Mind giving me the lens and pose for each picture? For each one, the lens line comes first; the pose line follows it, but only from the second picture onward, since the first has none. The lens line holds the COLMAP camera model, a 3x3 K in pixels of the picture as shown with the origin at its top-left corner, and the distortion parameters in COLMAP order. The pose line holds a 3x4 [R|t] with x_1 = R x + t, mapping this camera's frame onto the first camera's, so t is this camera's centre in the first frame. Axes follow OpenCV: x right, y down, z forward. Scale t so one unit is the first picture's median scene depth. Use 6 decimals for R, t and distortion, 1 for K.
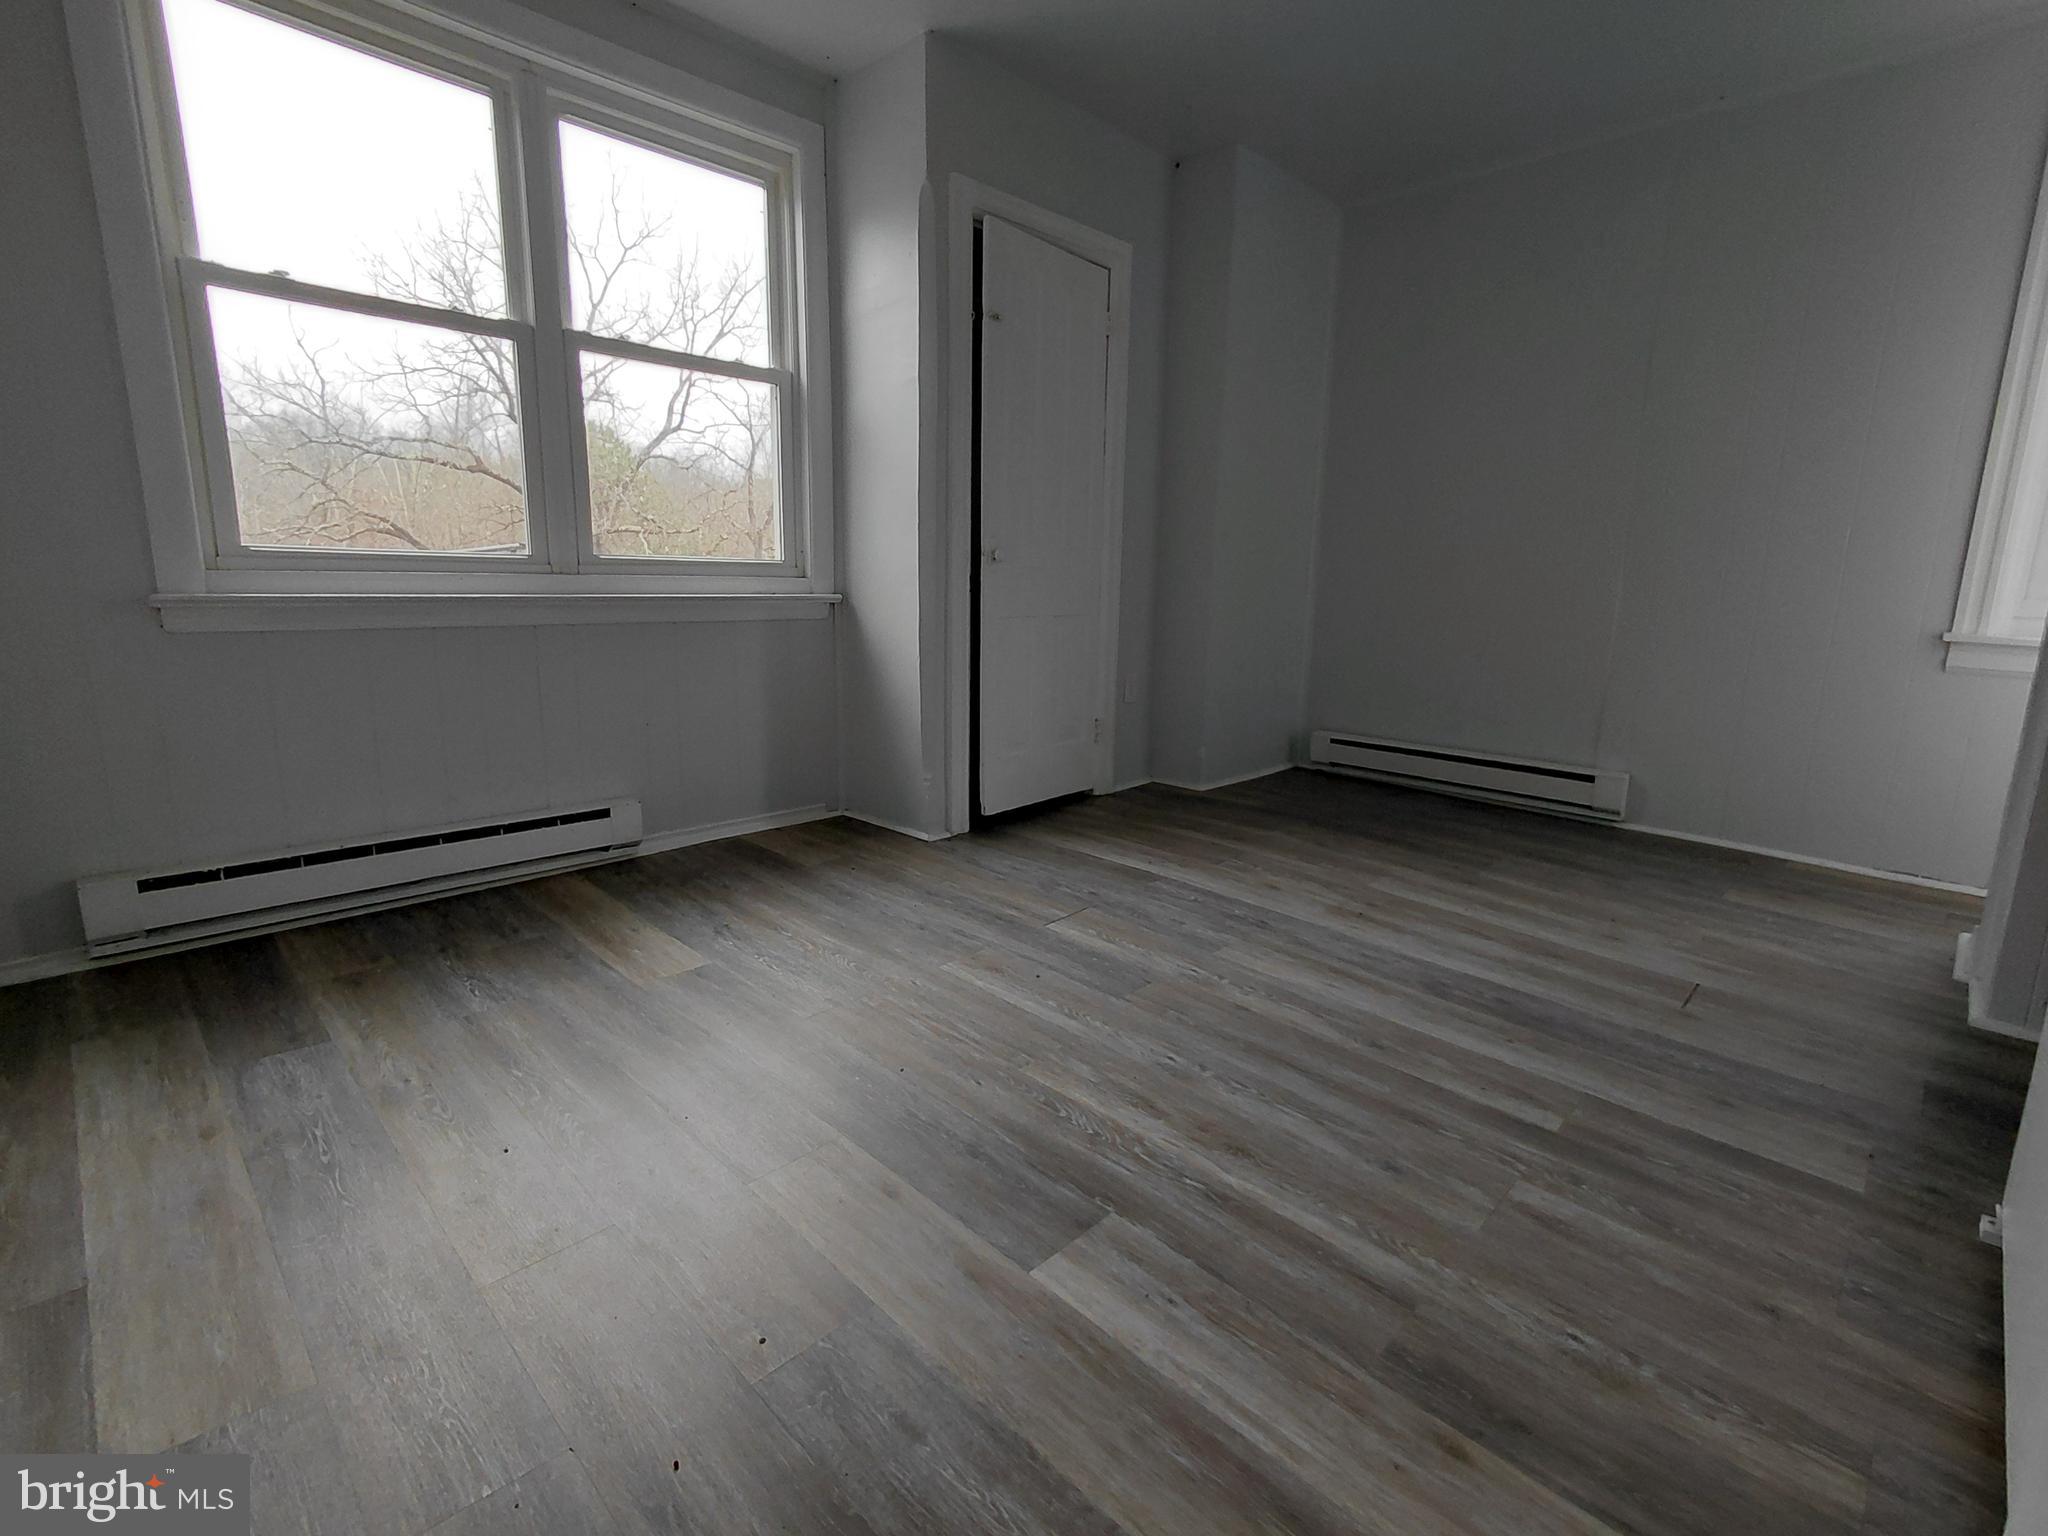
lens RADIAL K [[943.3, 0, 1021.2], [0, 943.3, 761.8], [0, 0, 1]] dist [-0.013144, 0.000251]
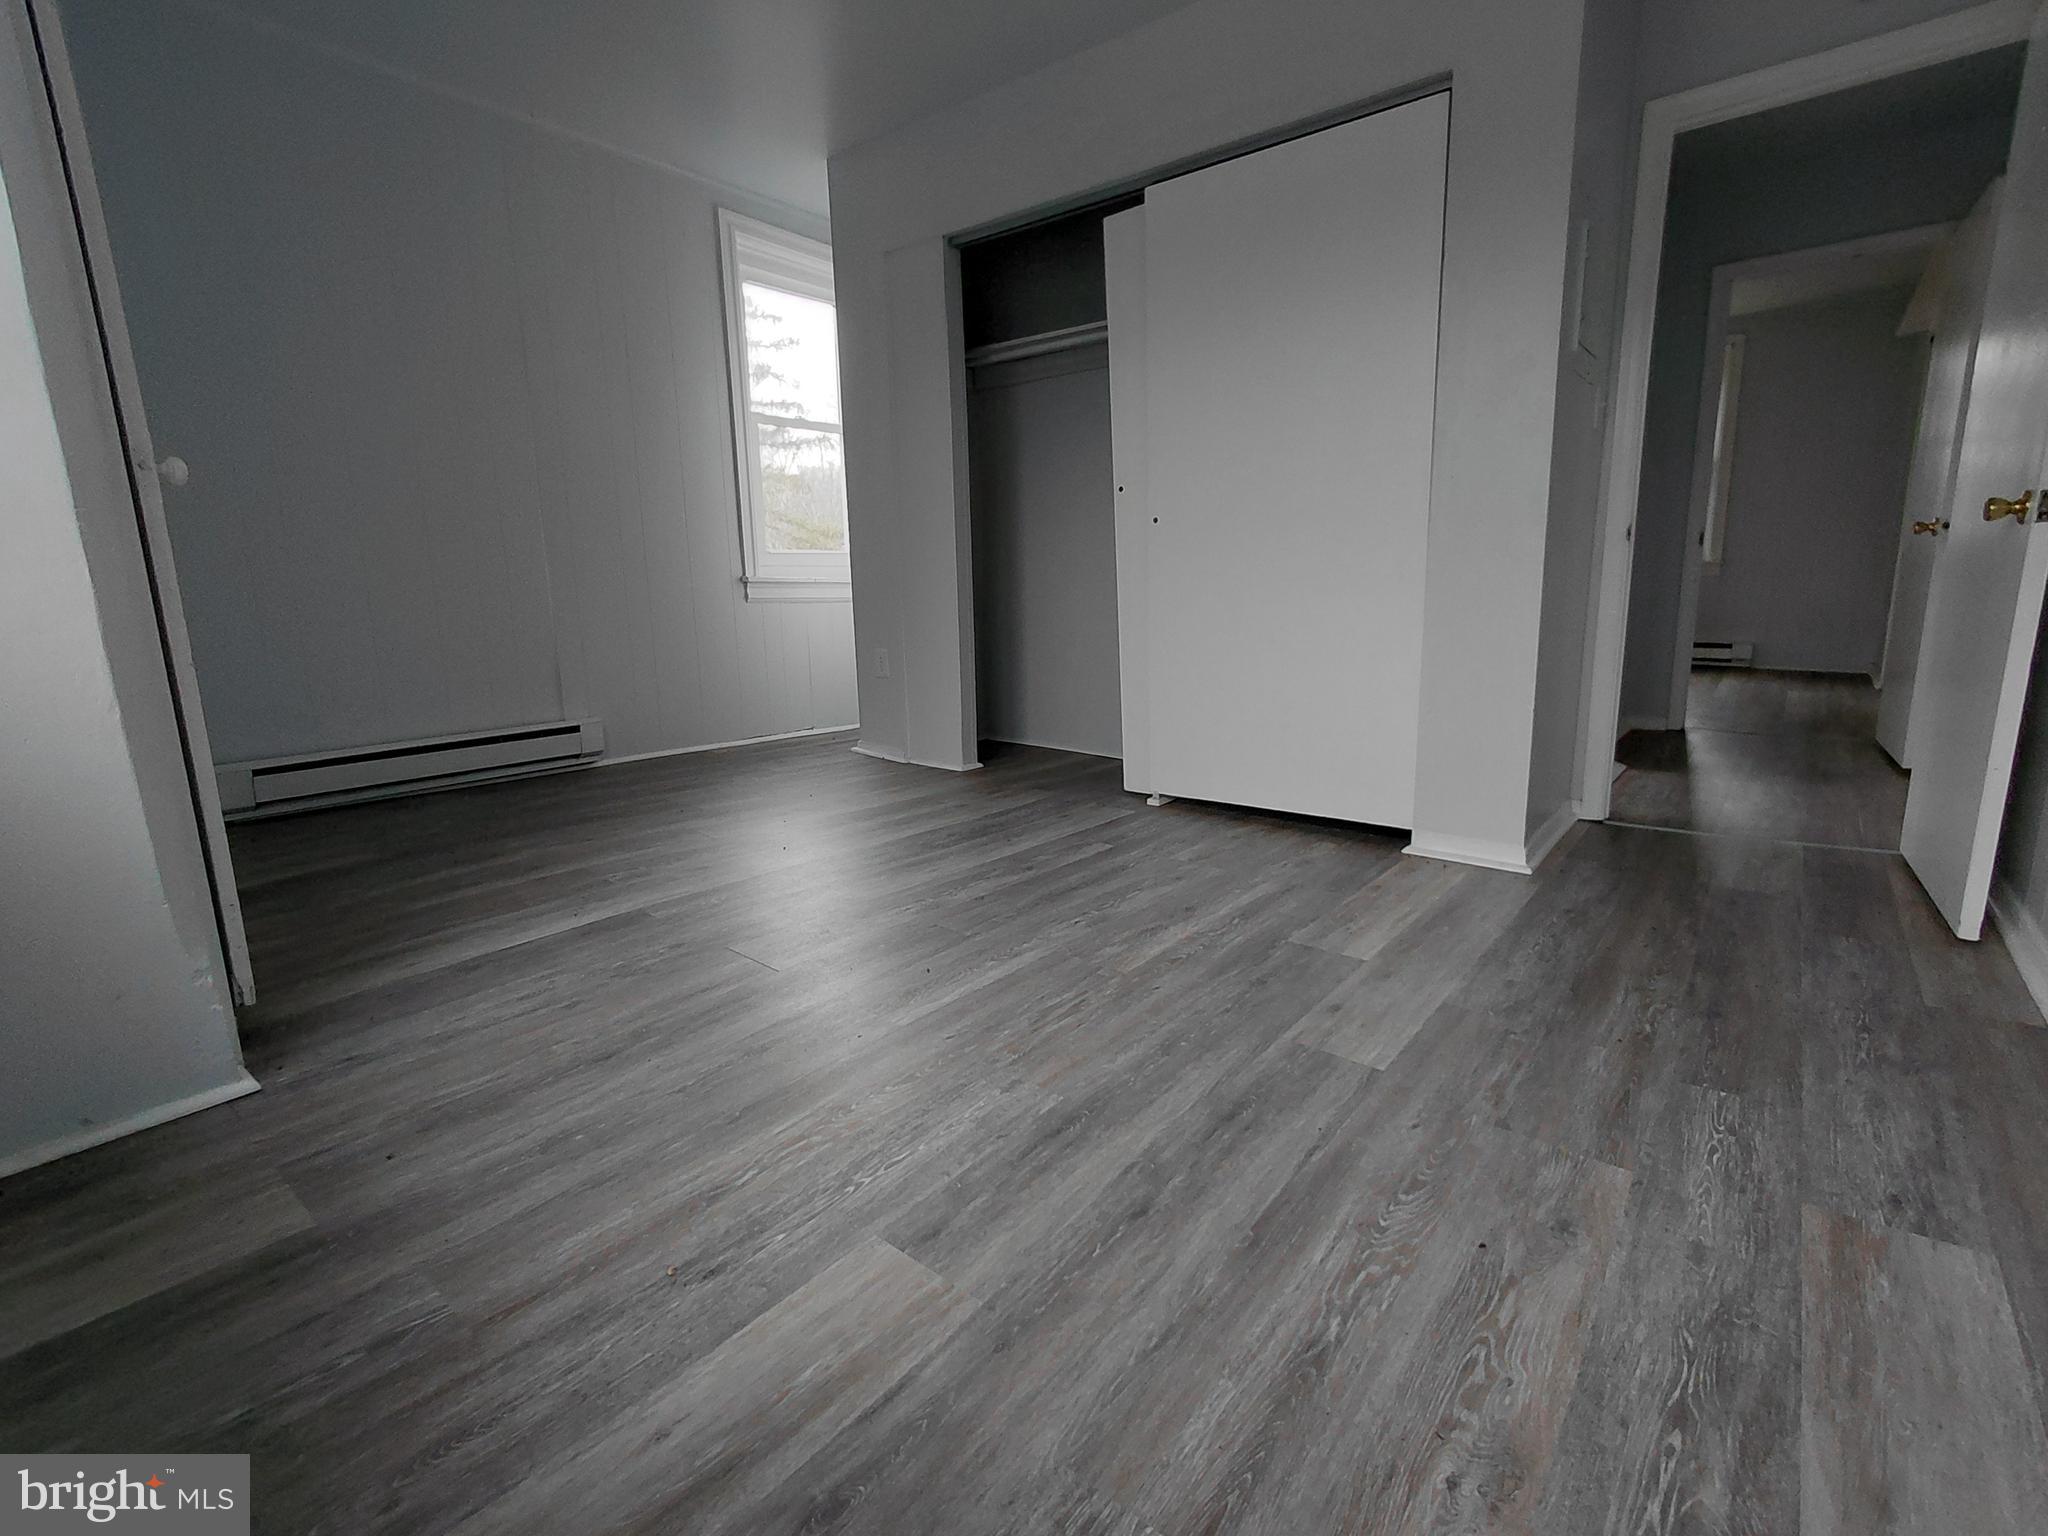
lens RADIAL K [[943.3, 0, 1021.2], [0, 943.3, 761.8], [0, 0, 1]] dist [-0.013144, 0.000251]
pose [[-0.092846, -0.217514, 0.971631, -0.825074], [0.208197, 0.950033, 0.232573, -0.149911], [-0.973670, 0.223885, -0.042921, 0.924988]]
